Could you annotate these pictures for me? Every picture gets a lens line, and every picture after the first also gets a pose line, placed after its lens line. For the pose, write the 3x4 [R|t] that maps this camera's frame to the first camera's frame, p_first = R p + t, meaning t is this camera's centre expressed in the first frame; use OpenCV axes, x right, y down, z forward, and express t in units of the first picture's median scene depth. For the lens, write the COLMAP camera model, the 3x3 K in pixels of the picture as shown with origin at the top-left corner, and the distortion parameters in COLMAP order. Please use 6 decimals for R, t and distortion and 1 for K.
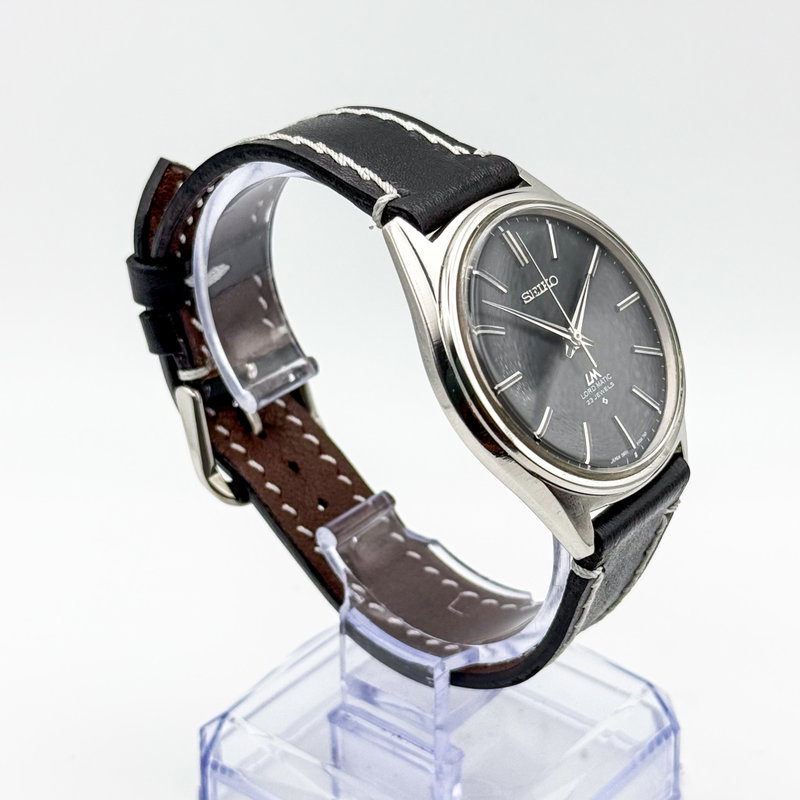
lens RADIAL K [[2064.4, 0, 399.8], [0, 2064.4, 396.2], [0, 0, 1]] dist [0.066758, 0.000000]
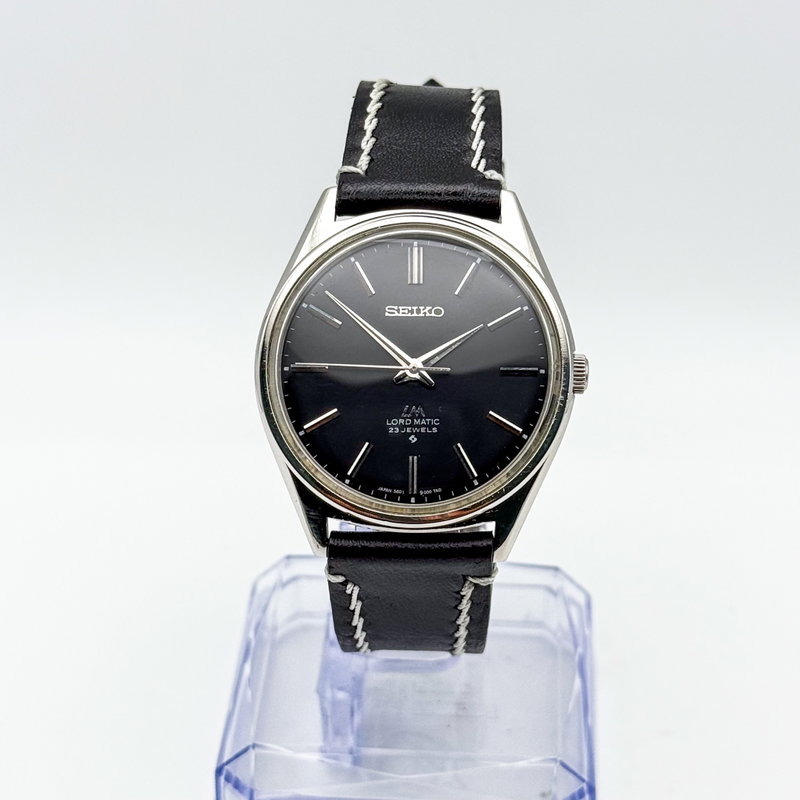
lens RADIAL K [[2064.4, 0, 403.2], [0, 2064.4, 404.5], [0, 0, 1]] dist [0.066758, 0.000000]
pose [[0.578345, 0.469355, -0.667250, 0.743805], [-0.403699, 0.875409, 0.265868, -0.272199], [0.708903, 0.115605, 0.695767, 0.283412]]
